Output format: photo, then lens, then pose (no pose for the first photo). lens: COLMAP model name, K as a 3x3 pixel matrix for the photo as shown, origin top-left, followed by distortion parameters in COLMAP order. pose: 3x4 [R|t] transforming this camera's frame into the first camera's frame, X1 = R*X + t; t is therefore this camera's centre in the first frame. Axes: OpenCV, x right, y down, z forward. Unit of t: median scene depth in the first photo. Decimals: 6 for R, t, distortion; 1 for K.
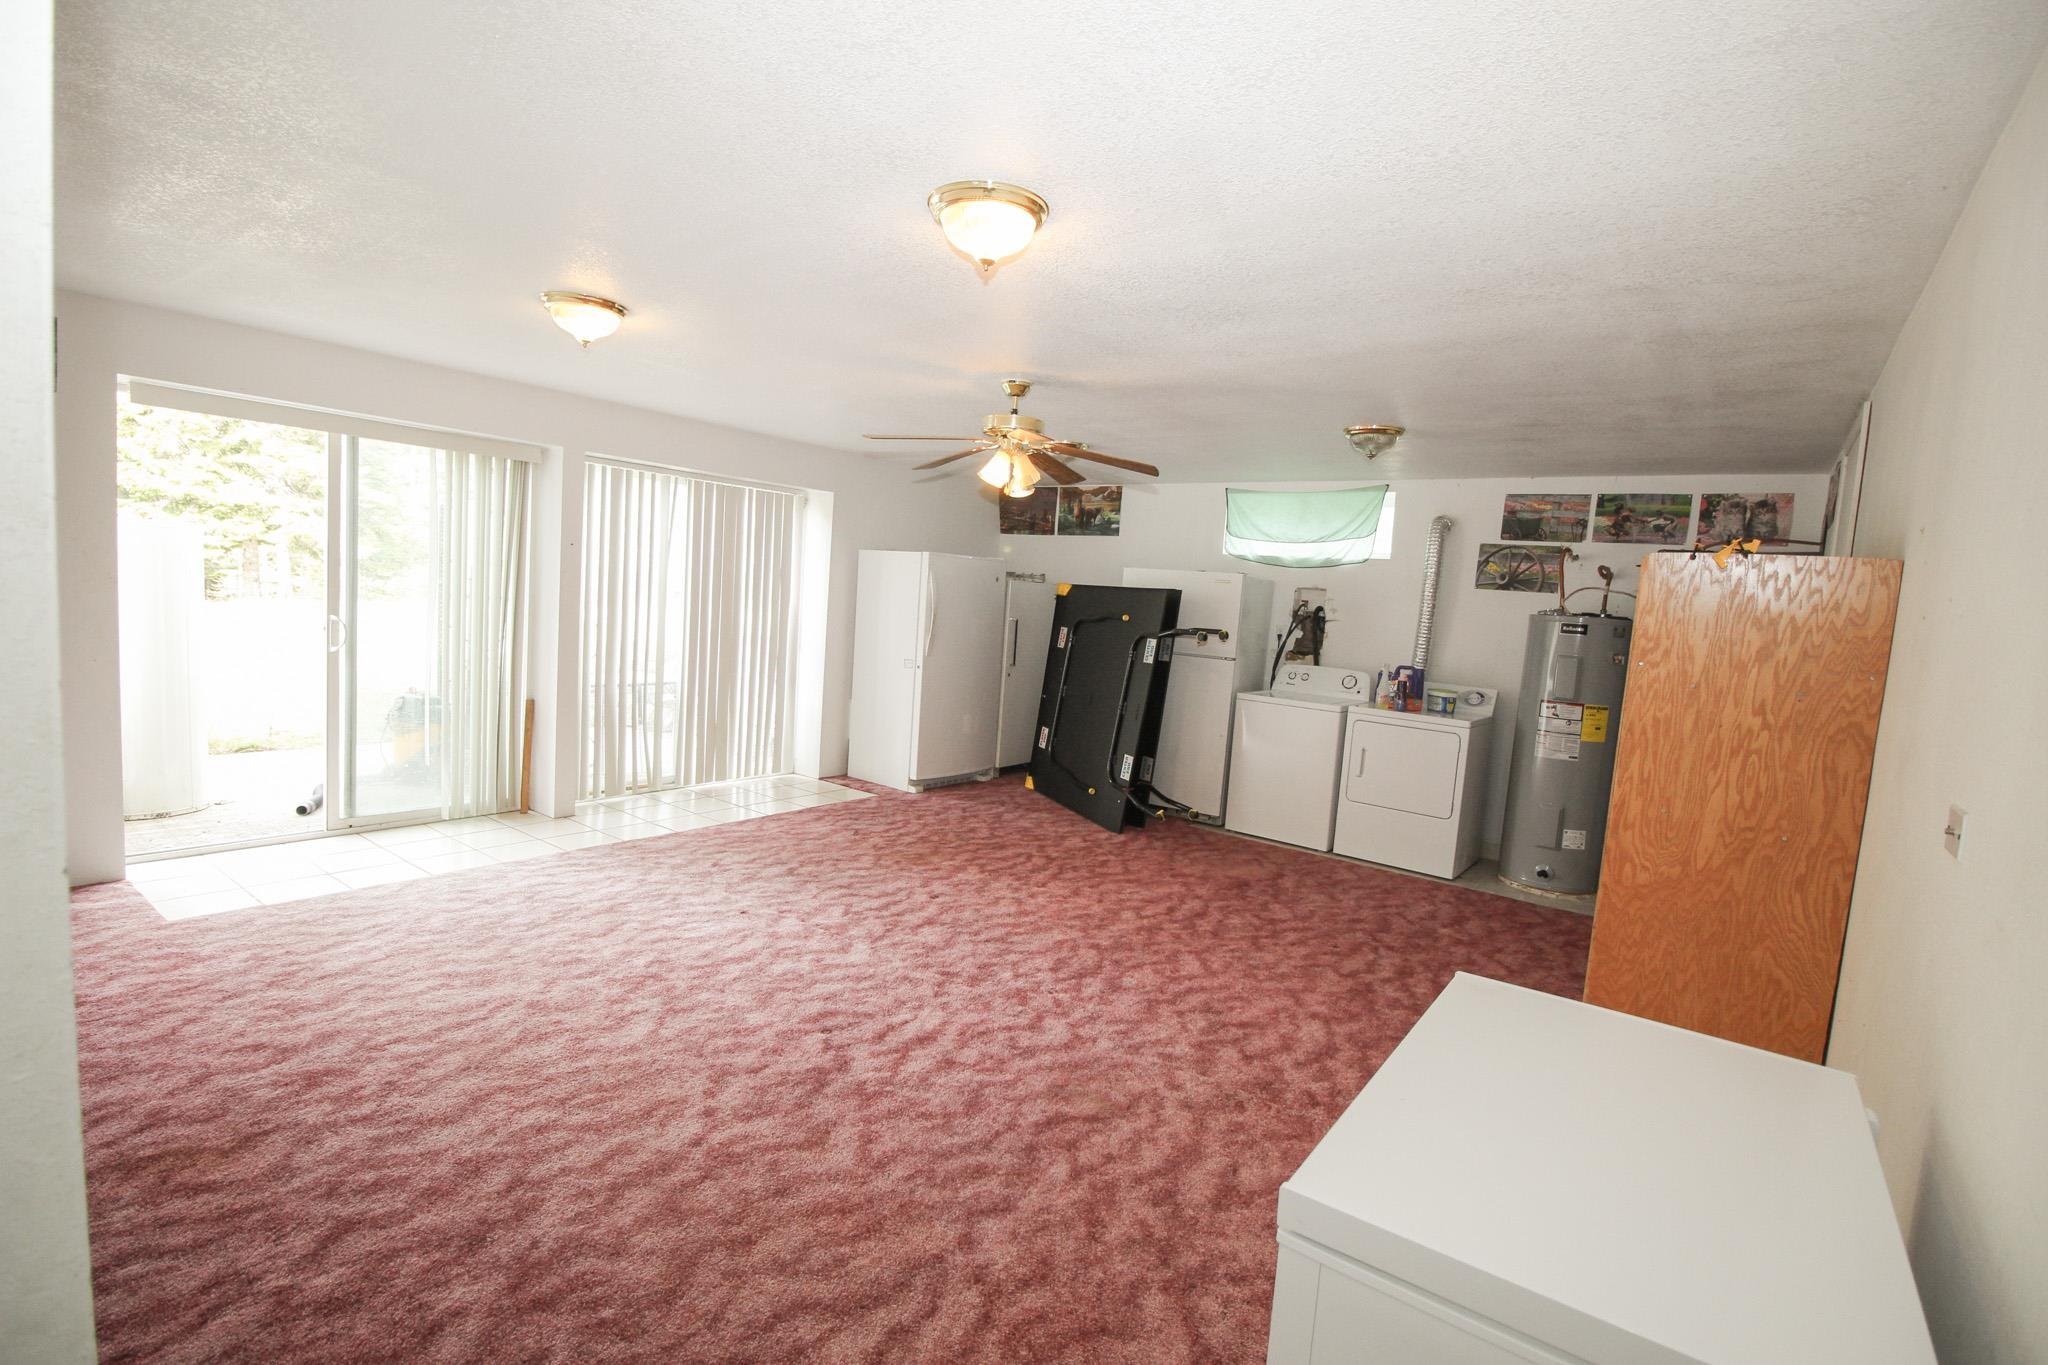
lens RADIAL K [[949.8, 0, 1027.2], [0, 949.8, 688.4], [0, 0, 1]] dist [0.002057, -0.014933]
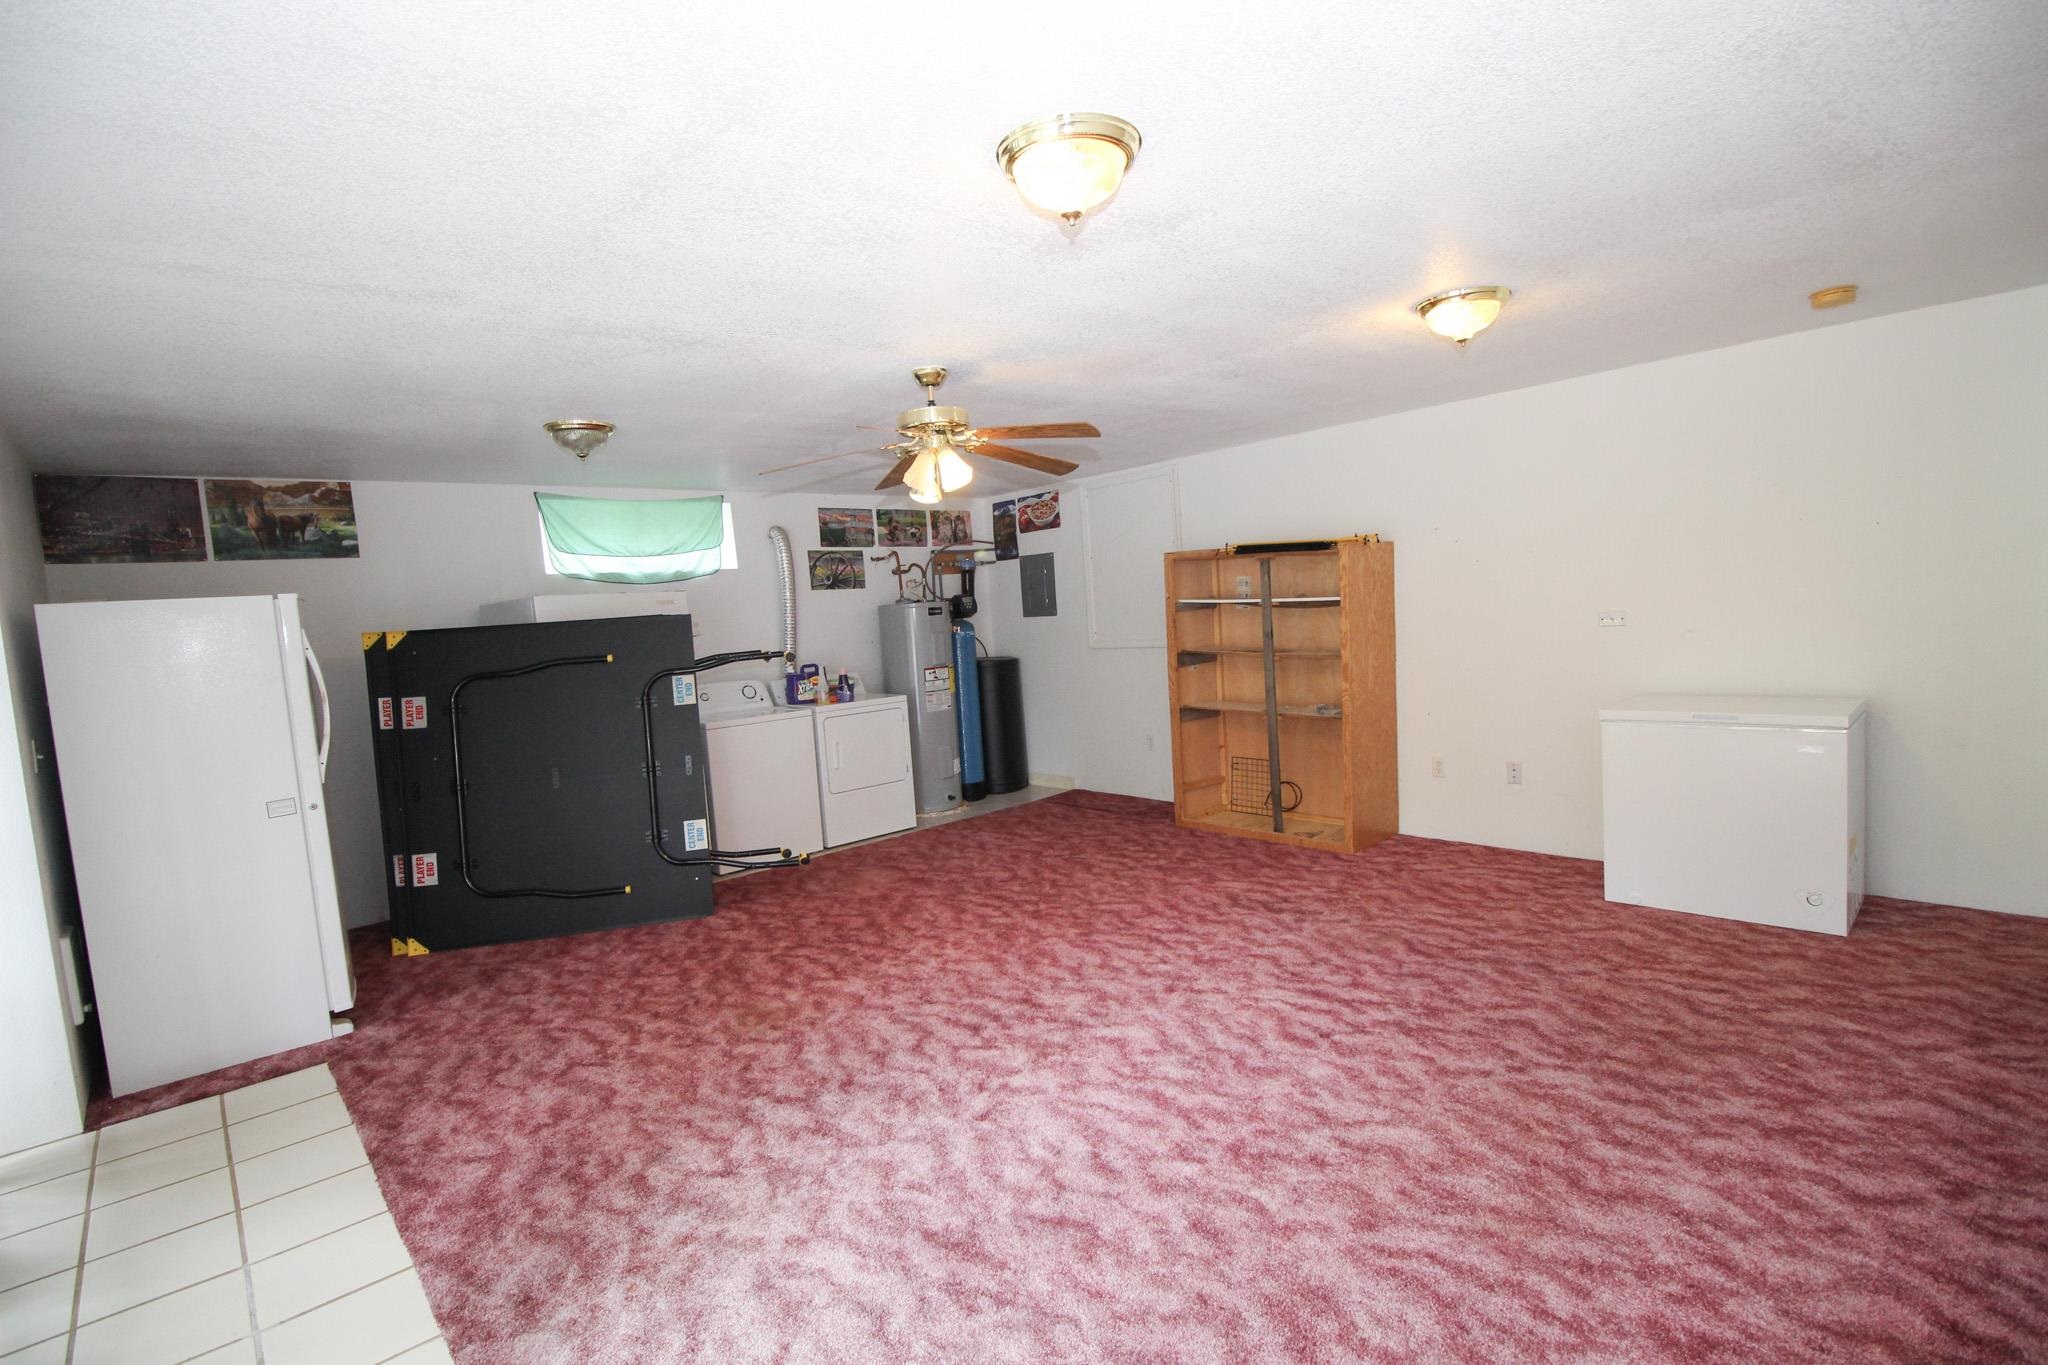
lens RADIAL K [[942.4, 0, 1029.3], [0, 942.4, 690.4], [0, 0, 1]] dist [0.002298, -0.011040]
pose [[0.178915, -0.169480, 0.969157, -0.861811], [0.176340, 0.974624, 0.137882, -0.140211], [-0.967933, 0.146232, 0.204261, 0.765350]]
